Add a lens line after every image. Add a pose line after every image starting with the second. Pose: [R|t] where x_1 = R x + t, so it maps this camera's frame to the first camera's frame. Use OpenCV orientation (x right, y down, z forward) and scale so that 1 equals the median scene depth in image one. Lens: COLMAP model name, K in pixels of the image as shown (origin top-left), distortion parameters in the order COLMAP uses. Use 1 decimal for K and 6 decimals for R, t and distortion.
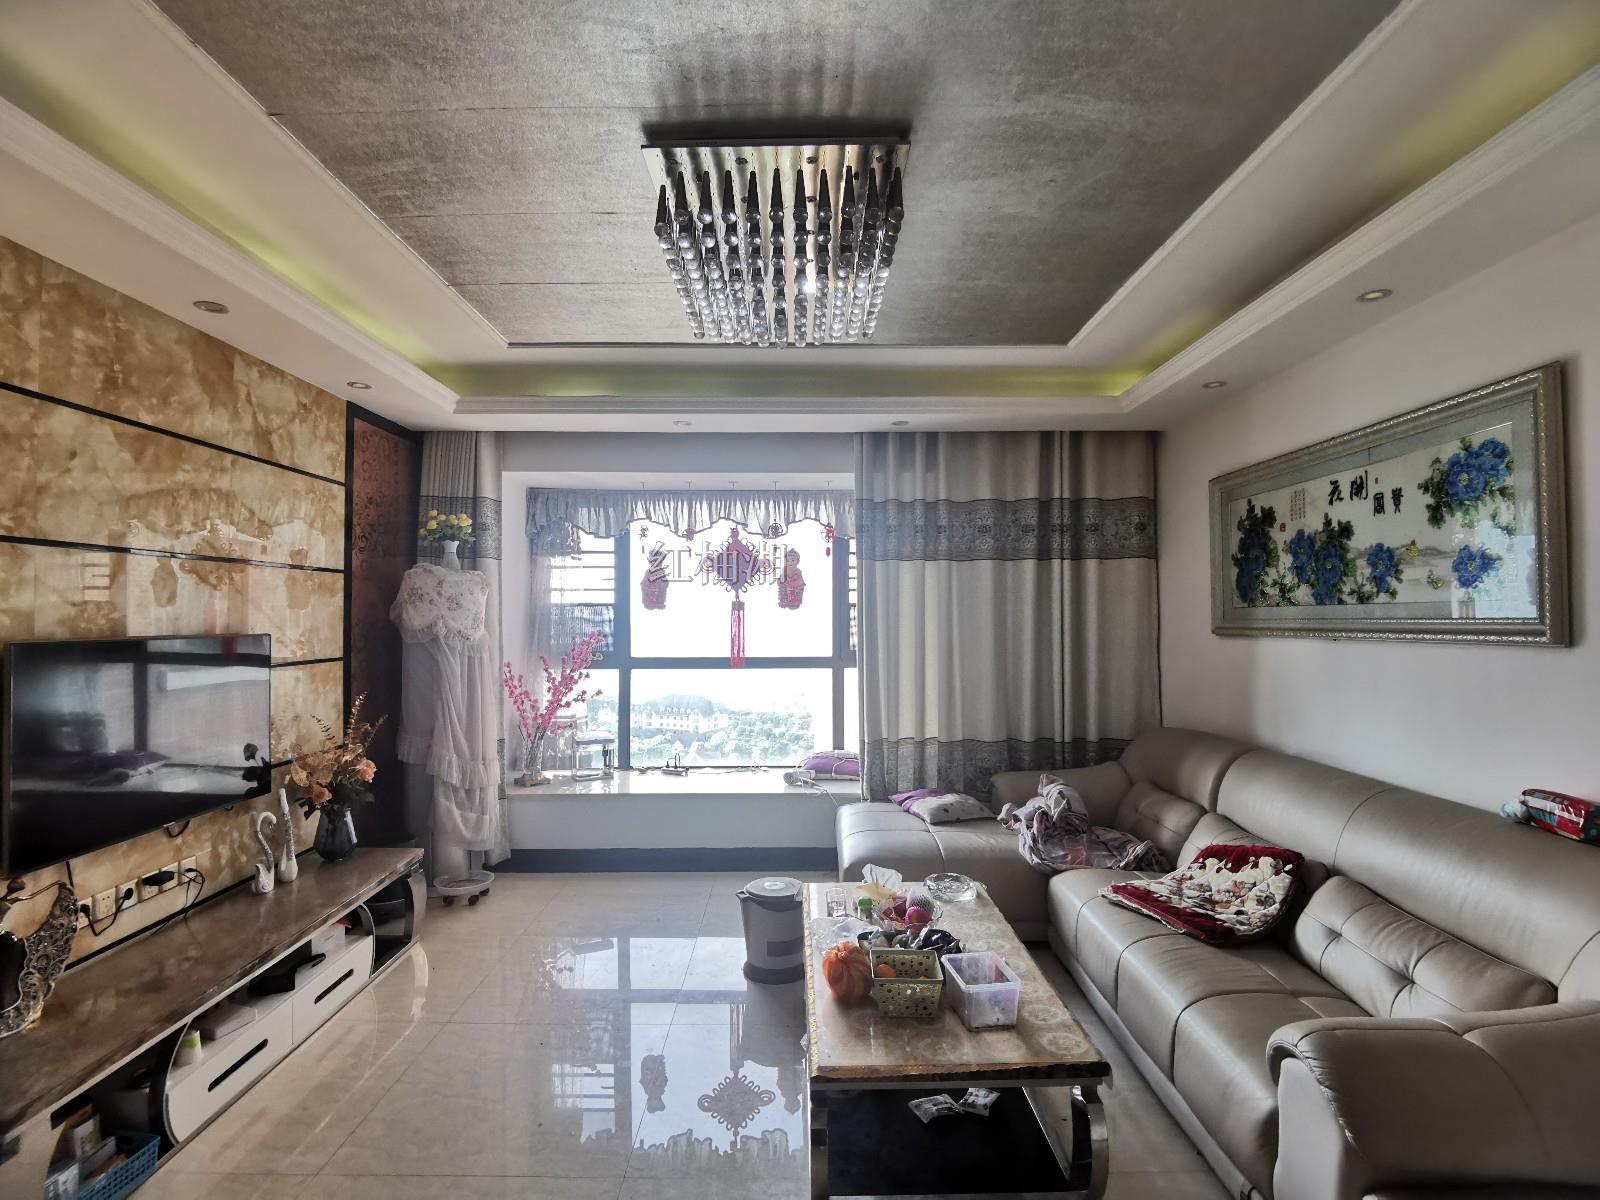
lens RADIAL K [[829.9, 0, 800.0], [0, 829.9, 600.0], [0, 0, 1]] dist [-0.055847, 0.034734]
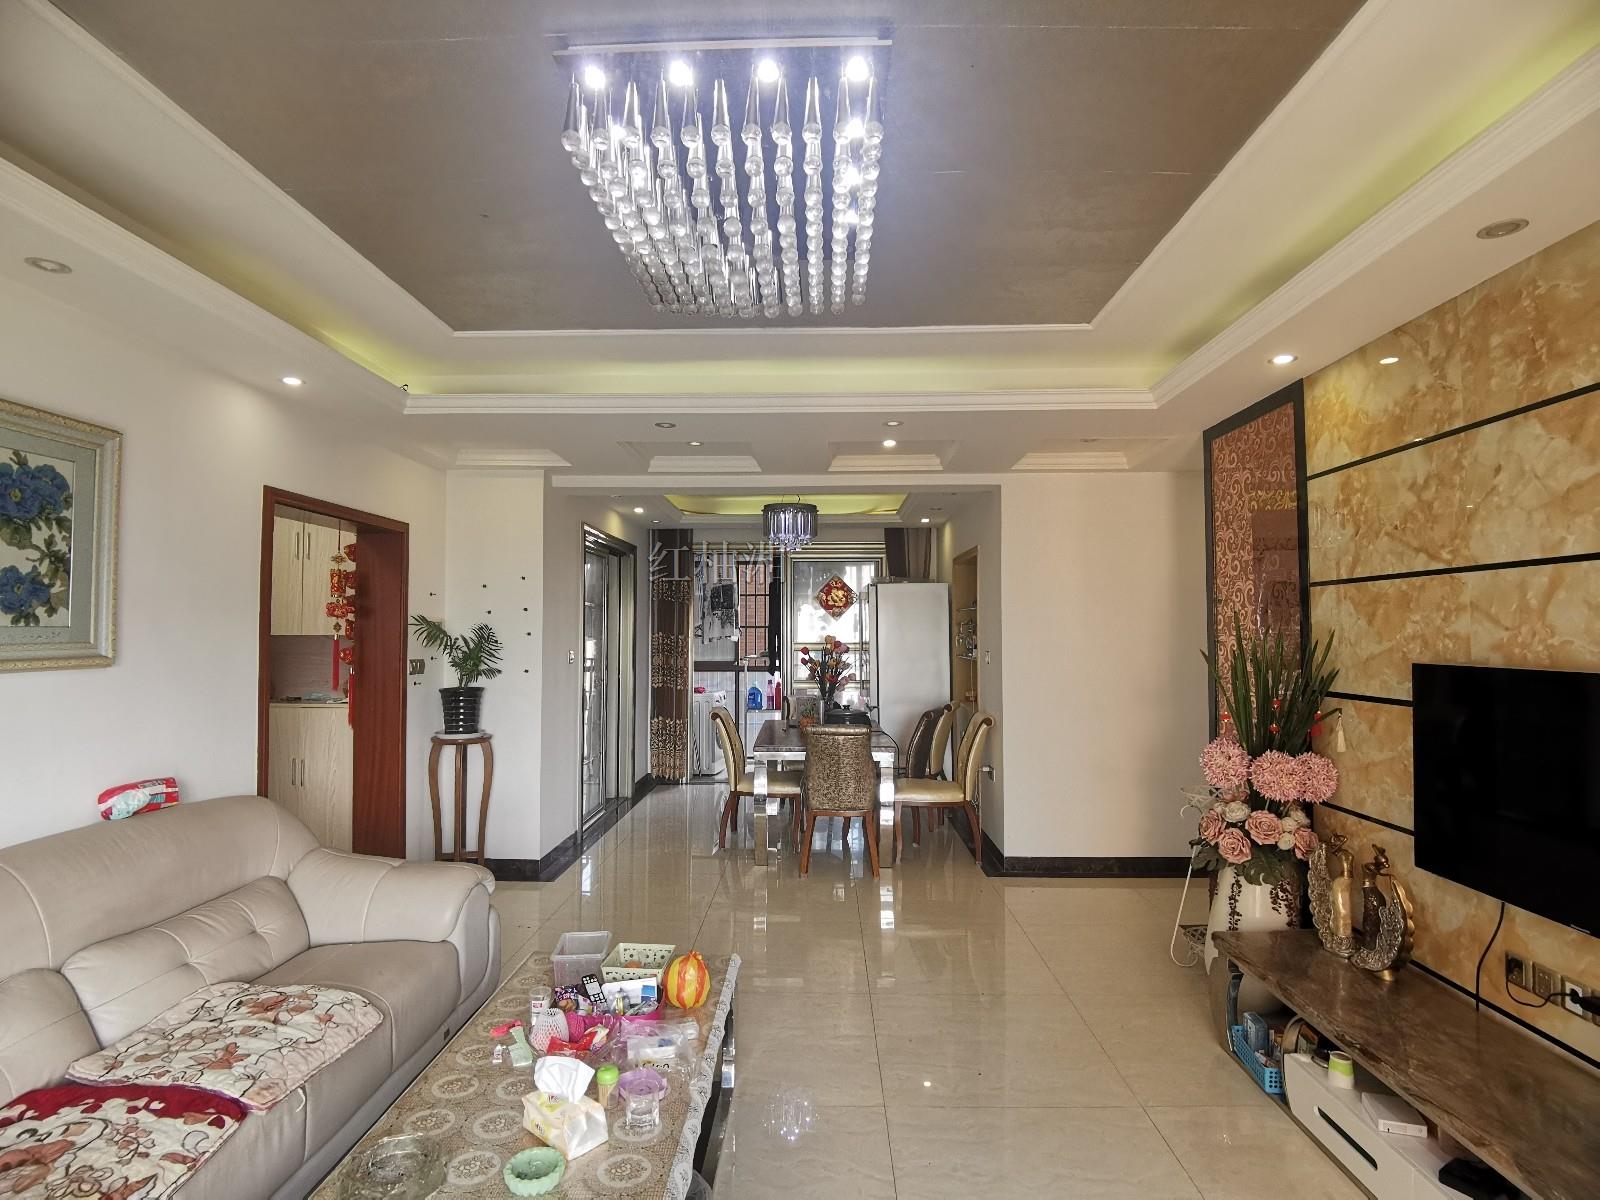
lens RADIAL K [[798.7, 0, 800.0], [0, 798.7, 600.0], [0, 0, 1]] dist [-0.000702, -0.028261]
pose [[-0.999701, 0.001834, 0.024363, -0.092112], [0.000437, 0.998361, -0.057220, 0.020213], [-0.024428, -0.057193, -0.998064, 1.654452]]
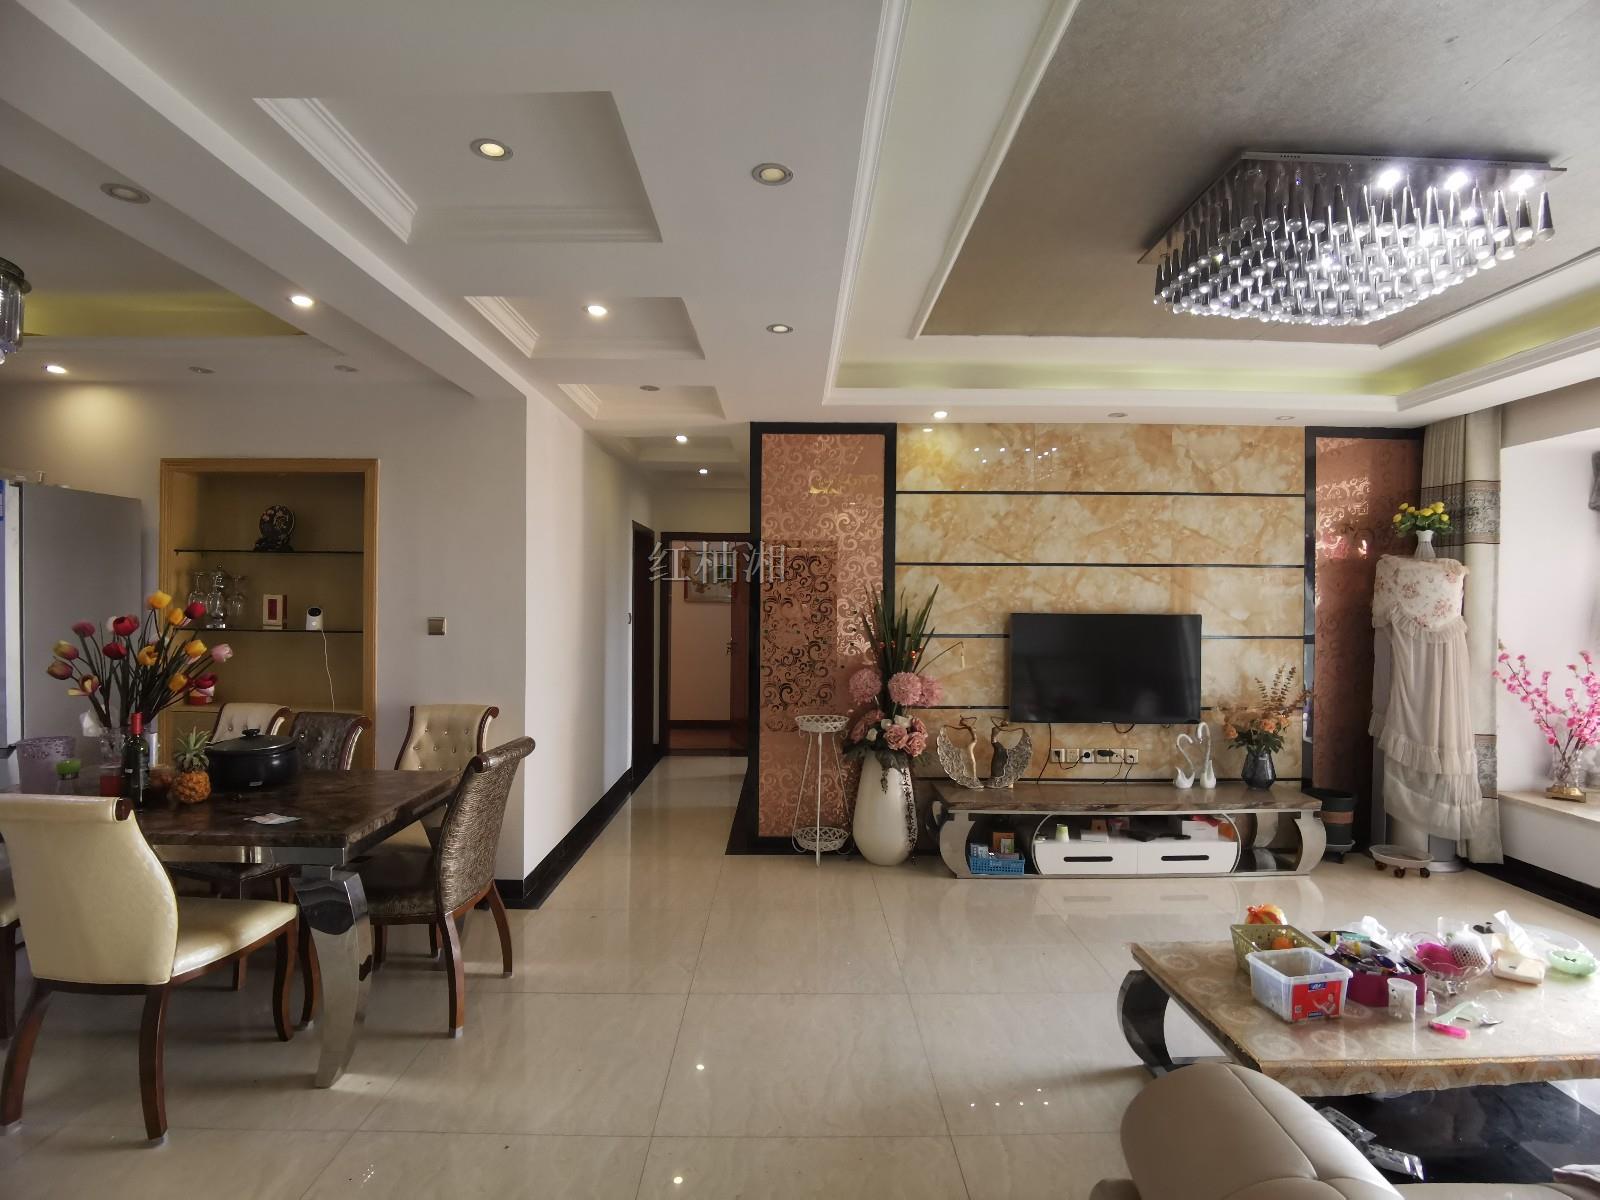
lens RADIAL K [[798.7, 0, 800.0], [0, 798.7, 600.0], [0, 0, 1]] dist [-0.000702, -0.028261]
pose [[0.001266, -0.002759, -0.999995, 0.876532], [0.012146, 0.999922, -0.002743, 0.012770], [0.999925, -0.012143, 0.001299, 0.335273]]
